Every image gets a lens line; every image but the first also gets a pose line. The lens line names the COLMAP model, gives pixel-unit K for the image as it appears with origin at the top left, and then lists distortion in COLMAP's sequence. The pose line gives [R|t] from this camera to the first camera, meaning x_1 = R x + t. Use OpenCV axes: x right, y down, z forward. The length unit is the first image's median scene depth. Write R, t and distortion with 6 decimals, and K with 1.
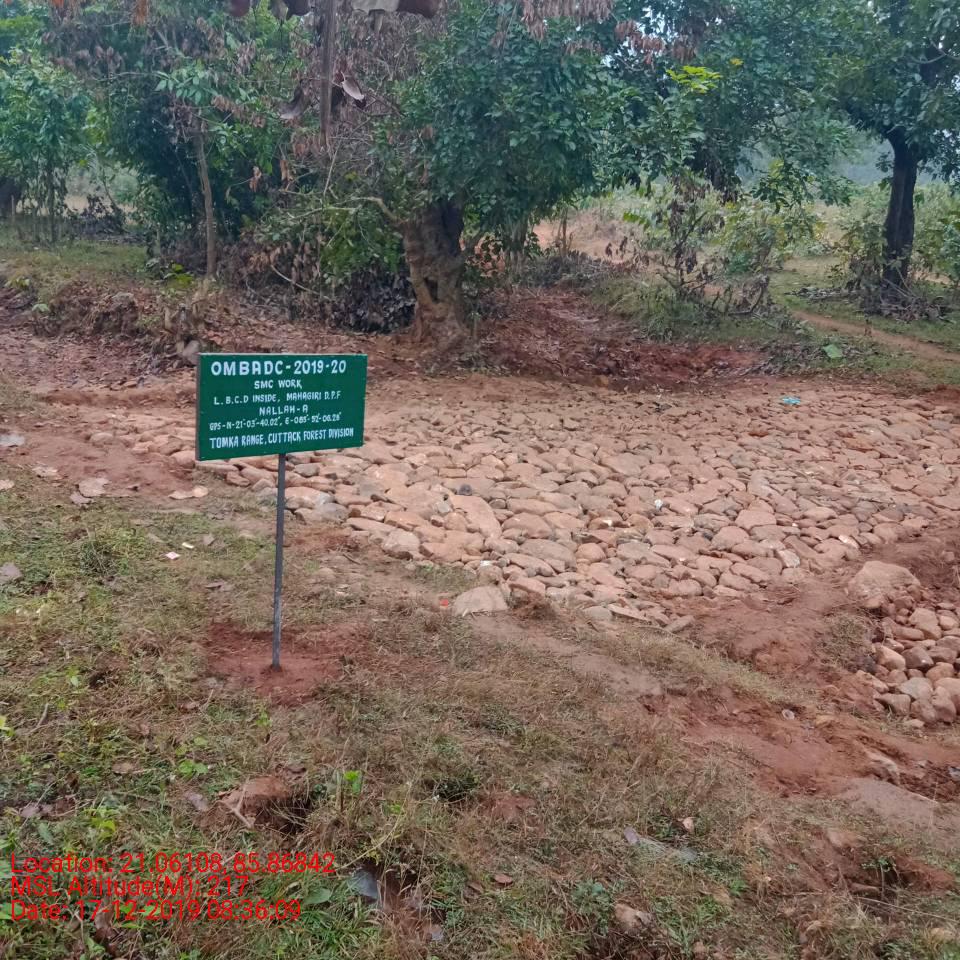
lens RADIAL K [[908.6, 0, 478.9], [0, 908.6, 480.2], [0, 0, 1]] dist [0.019250, 0.000000]
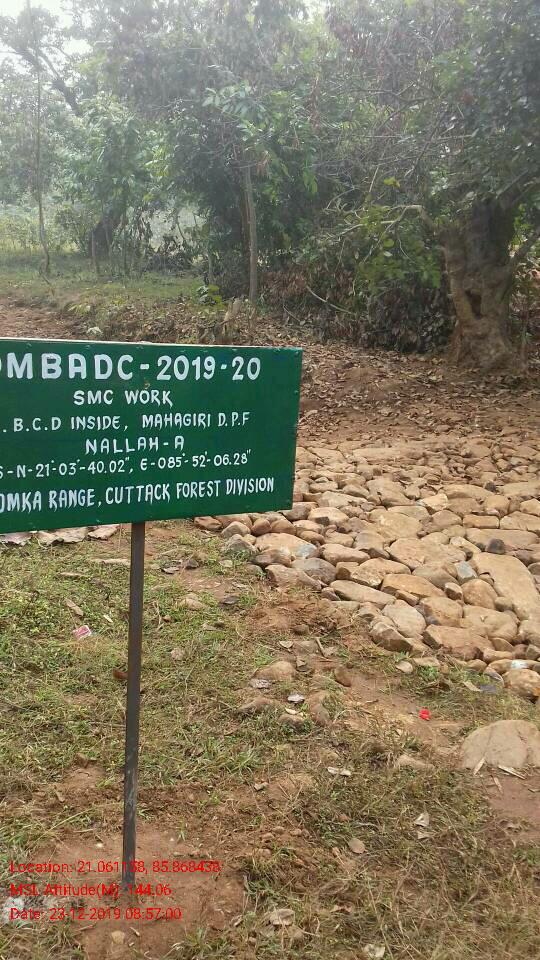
lens RADIAL K [[885.5, 0, 270.7], [0, 885.5, 480.5], [0, 0, 1]] dist [0.053542, -0.024000]
pose [[0.961021, 0.034949, -0.274258, 0.007207], [-0.041756, 0.998947, -0.019022, -0.028125], [0.273304, 0.029732, 0.961468, 0.292321]]
